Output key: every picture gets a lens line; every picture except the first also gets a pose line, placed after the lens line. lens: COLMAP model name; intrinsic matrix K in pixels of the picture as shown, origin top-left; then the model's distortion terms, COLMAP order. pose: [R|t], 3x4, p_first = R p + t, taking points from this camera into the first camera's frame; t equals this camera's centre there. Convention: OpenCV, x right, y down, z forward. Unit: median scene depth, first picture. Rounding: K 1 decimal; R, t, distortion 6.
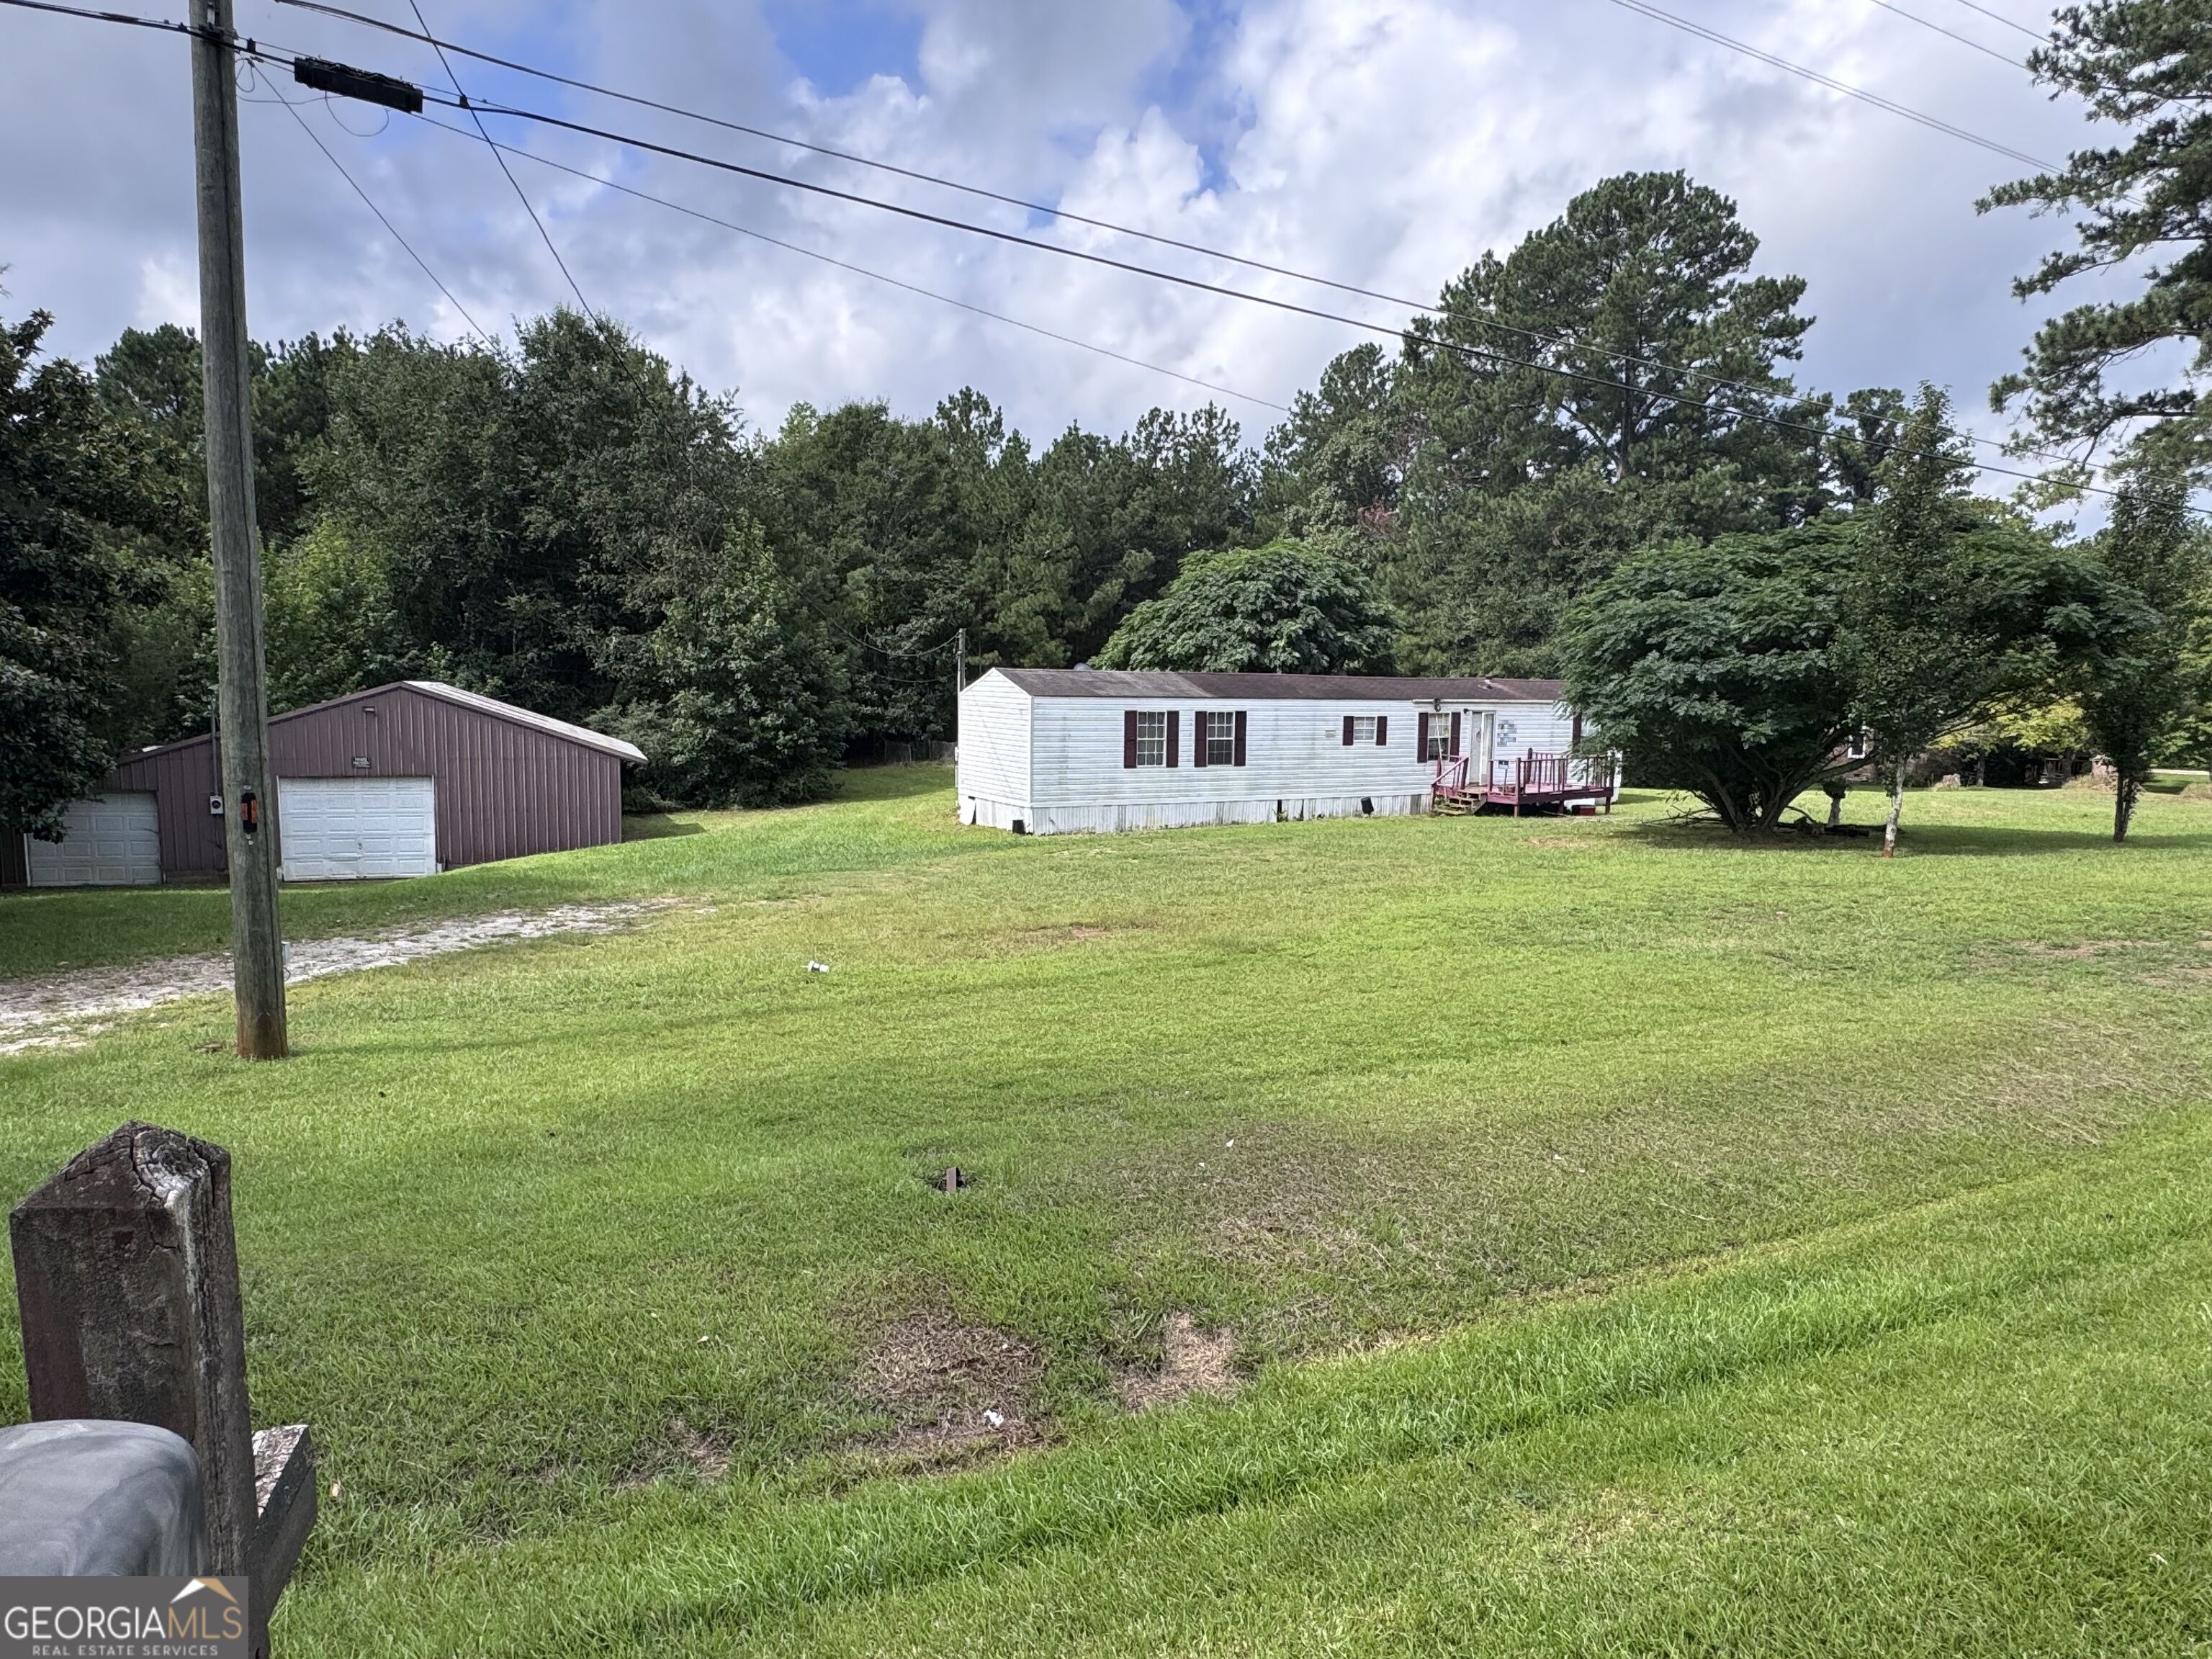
lens RADIAL K [[1294.3, 0, 1099.8], [0, 1294.3, 825.8], [0, 0, 1]] dist [-0.010720, -0.000154]
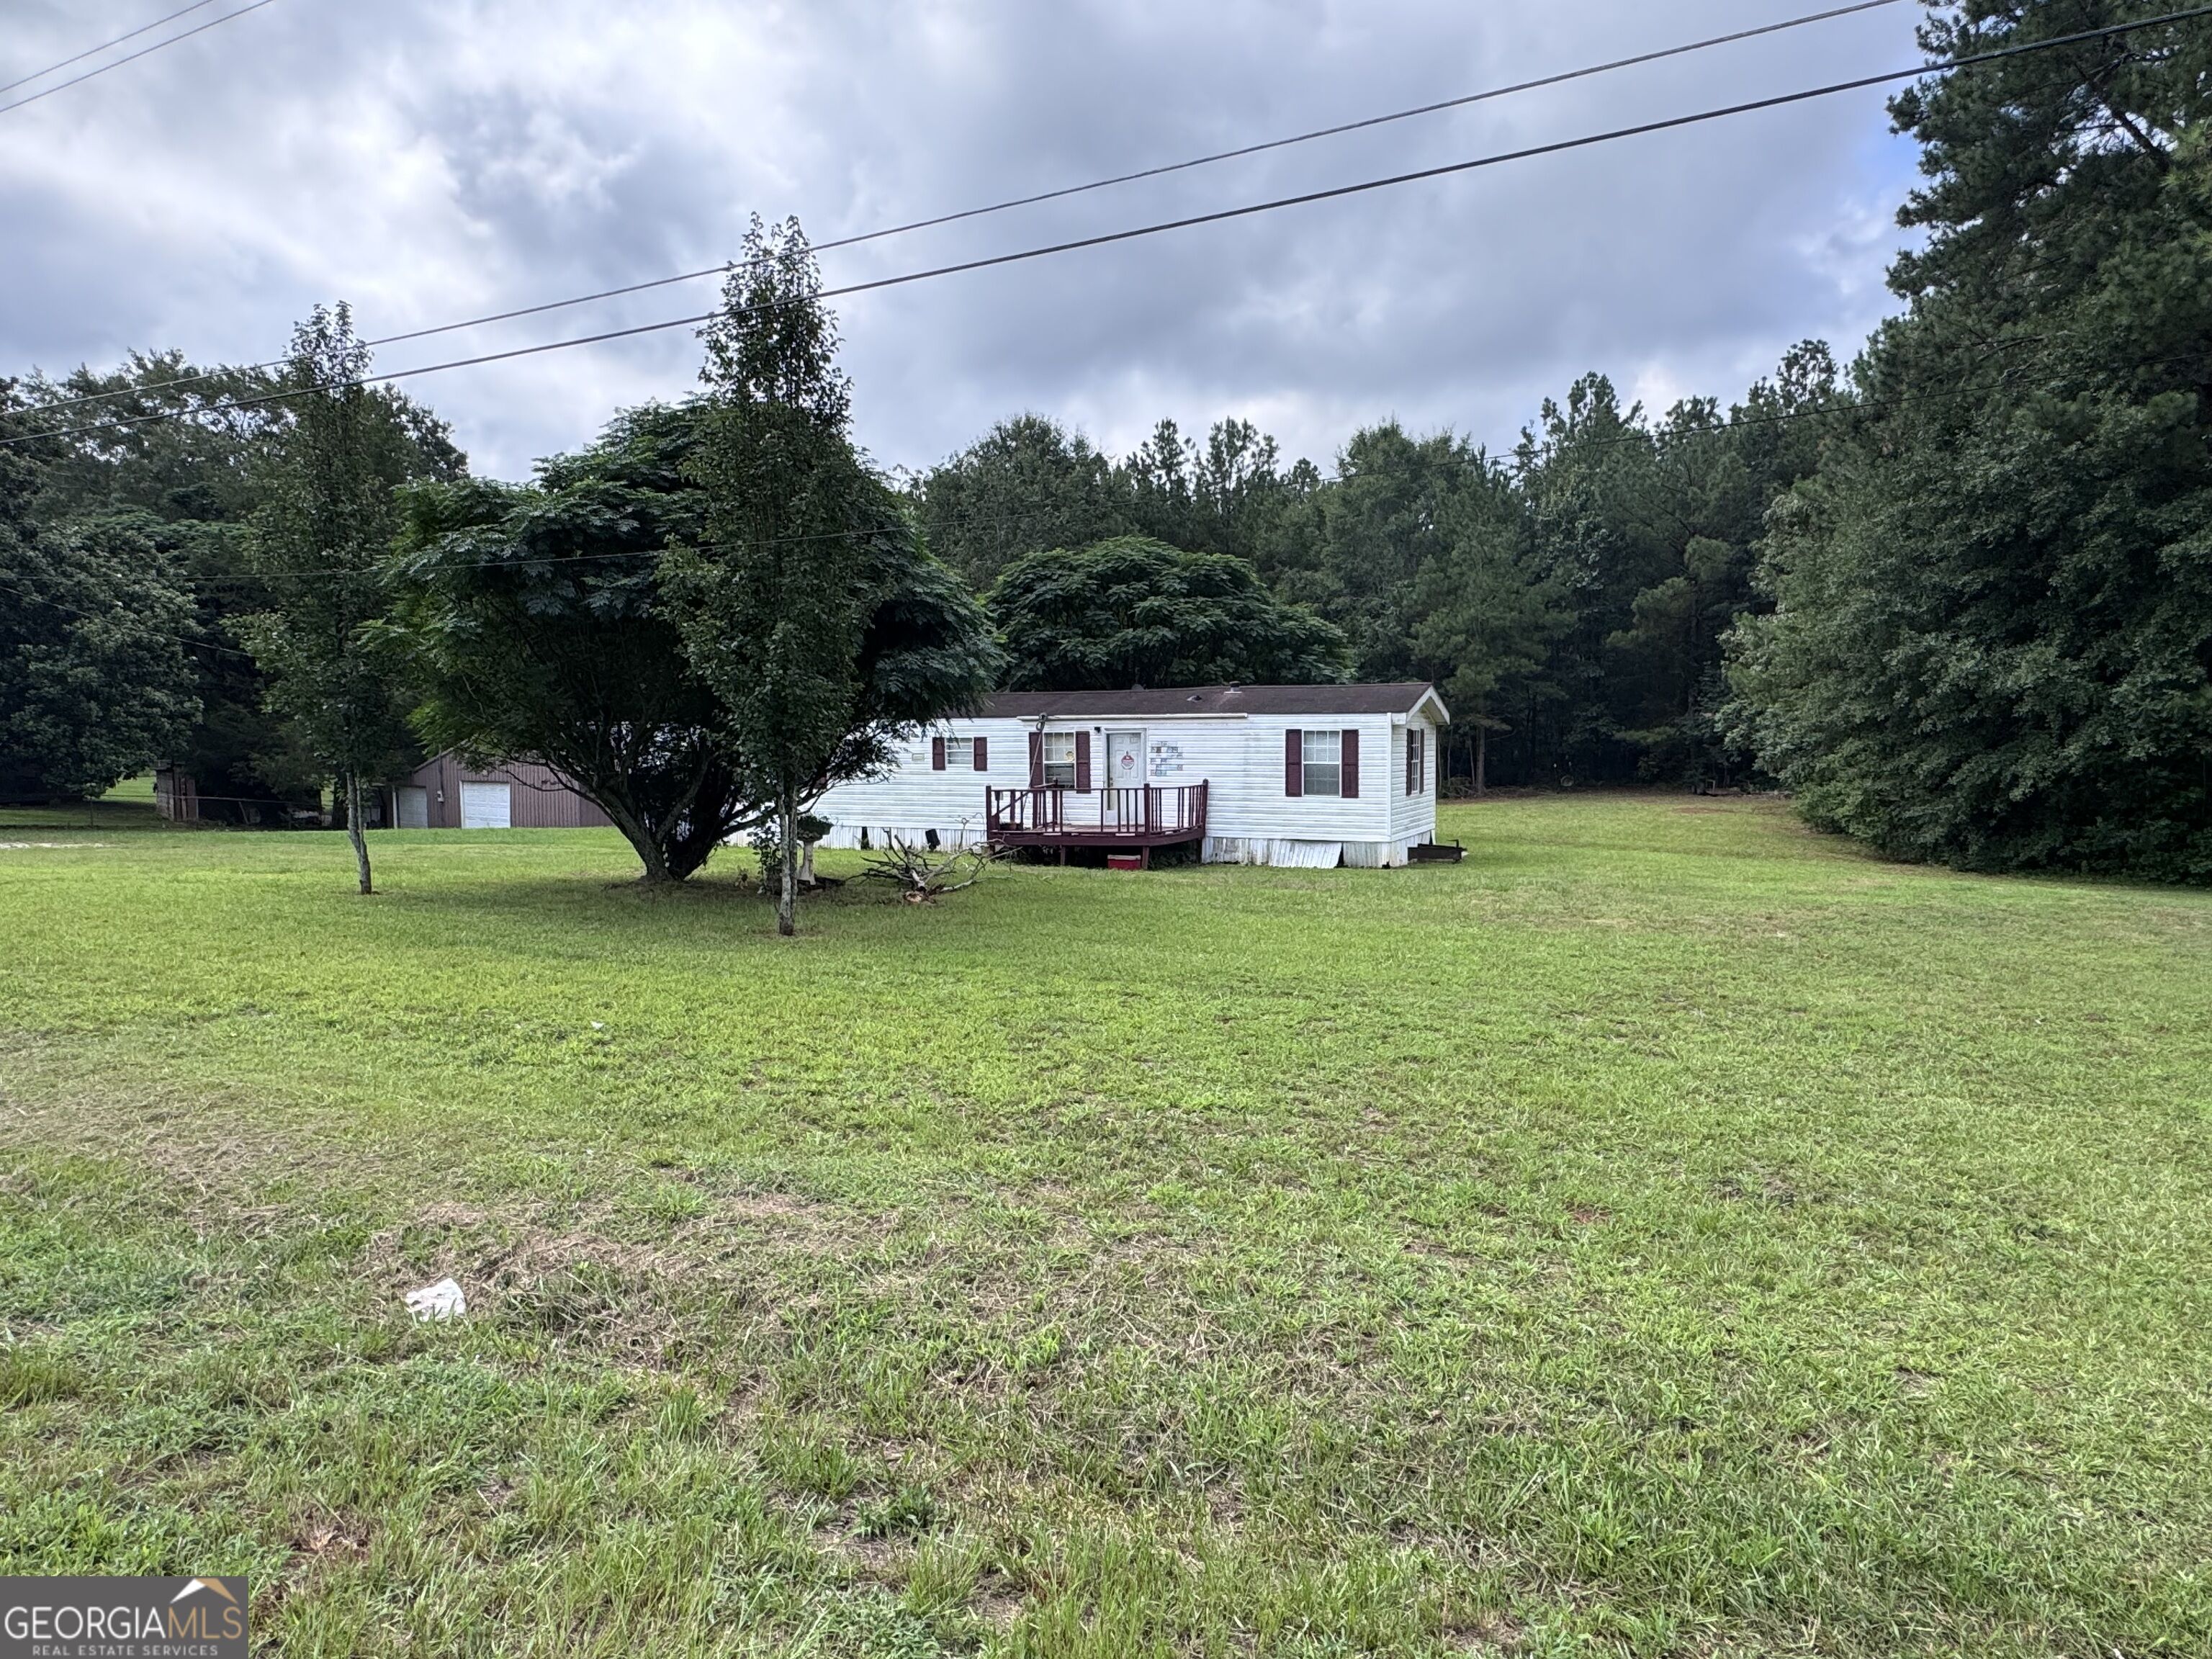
lens RADIAL K [[1294.3, 0, 1105.3], [0, 1294.3, 822.6], [0, 0, 1]] dist [-0.010720, -0.000154]
pose [[0.550418, 0.056722, -0.832960, 0.932085], [-0.069140, 0.997359, 0.022230, -0.051121], [0.832021, 0.045355, 0.552886, 0.579438]]
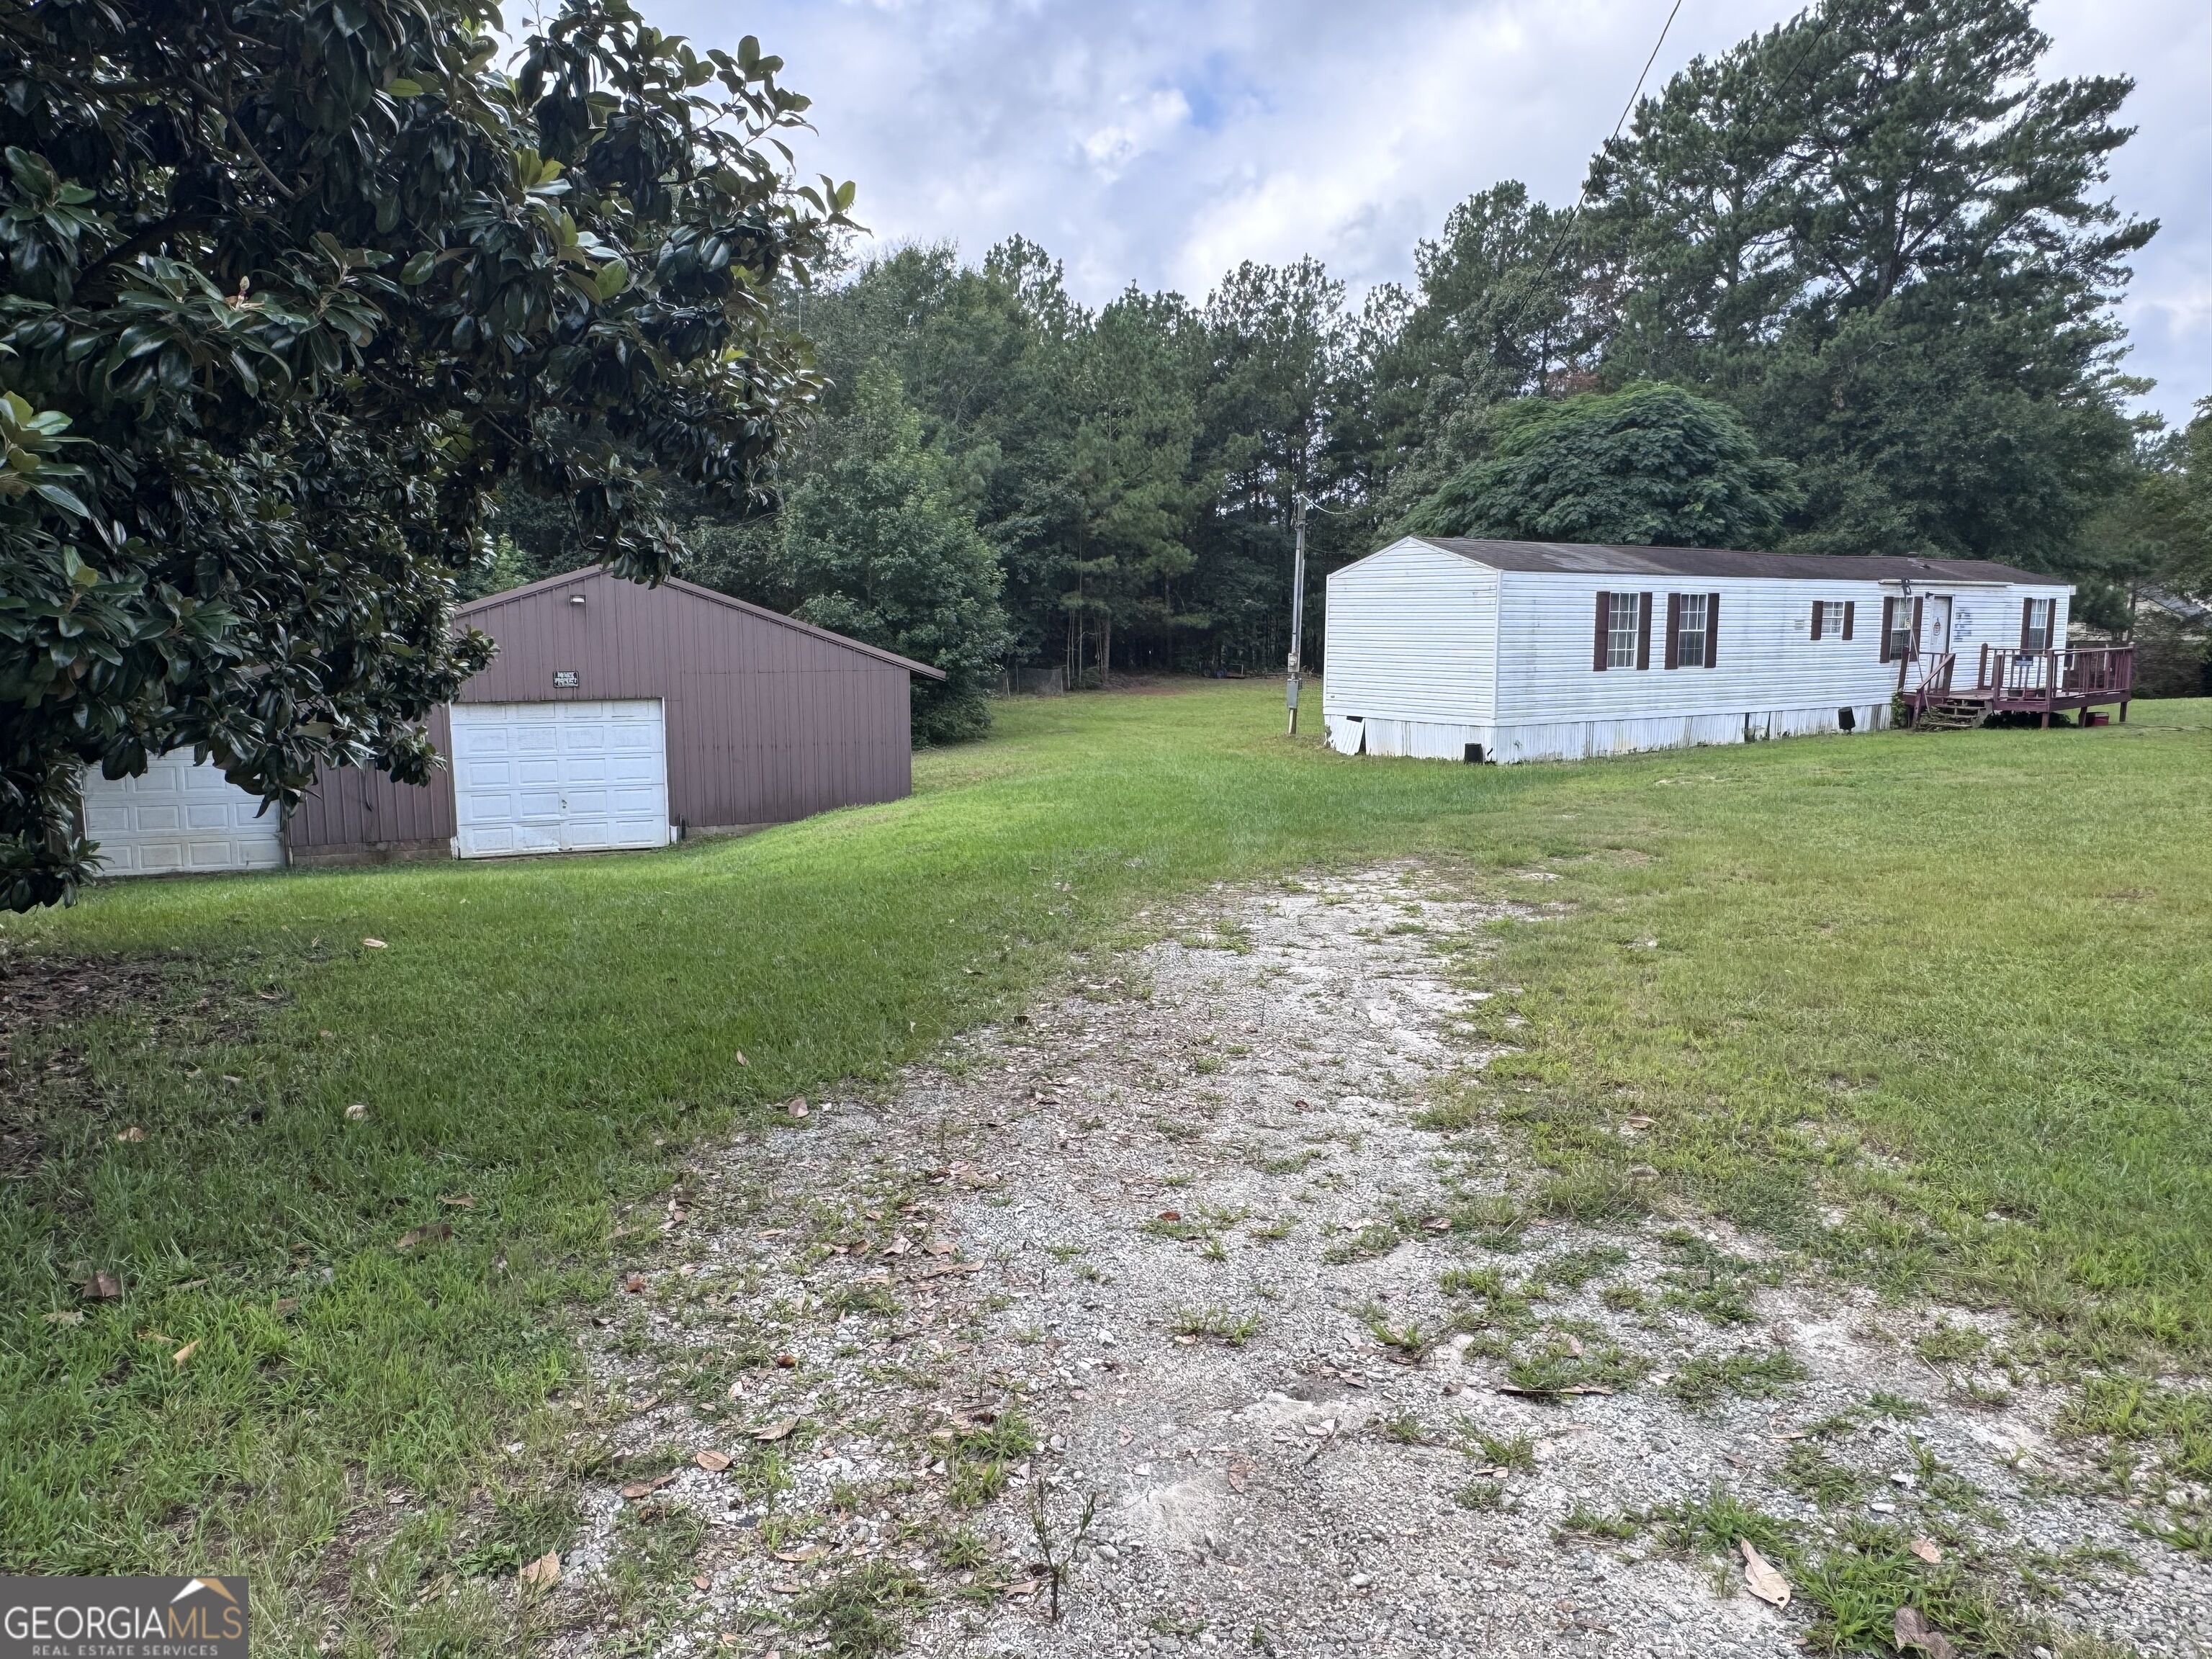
lens RADIAL K [[1430.1, 0, 1101.1], [0, 1430.1, 831.4], [0, 0, 1]] dist [-0.013531, 0.005762]
pose [[0.997050, -0.027877, 0.071515, -0.272580], [0.025164, 0.998939, 0.038564, 0.006682], [-0.072515, -0.036651, 0.996694, 0.185048]]
